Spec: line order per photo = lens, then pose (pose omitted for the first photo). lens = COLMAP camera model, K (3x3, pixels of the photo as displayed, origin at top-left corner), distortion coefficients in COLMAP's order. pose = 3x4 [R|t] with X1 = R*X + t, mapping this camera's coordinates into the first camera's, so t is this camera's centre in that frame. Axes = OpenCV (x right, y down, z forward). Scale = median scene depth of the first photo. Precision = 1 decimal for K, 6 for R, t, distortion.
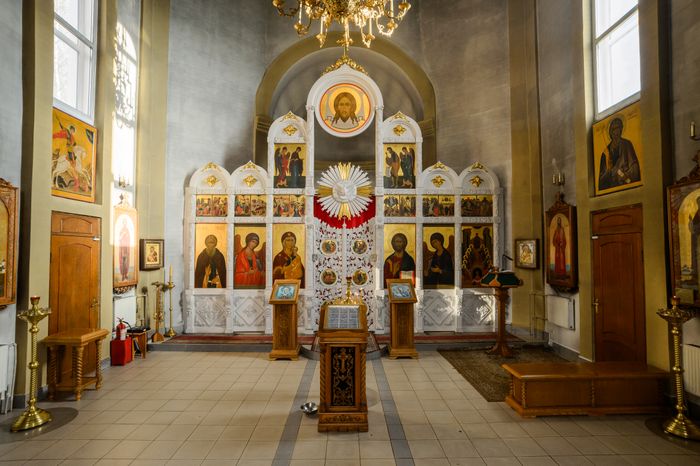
lens RADIAL K [[342.9, 0, 338.0], [0, 342.9, 234.4], [0, 0, 1]] dist [-0.080586, 0.042089]
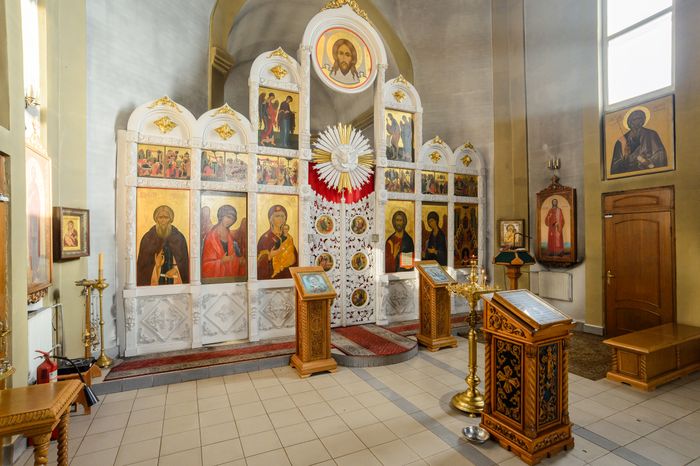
lens RADIAL K [[342.9, 0, 338.0], [0, 342.9, 234.4], [0, 0, 1]] dist [-0.080586, 0.042089]
pose [[0.904477, -0.000495, 0.426522, -0.349033], [-0.014799, 0.999361, 0.032541, 0.031435], [-0.426266, -0.035745, 0.903891, 0.253387]]
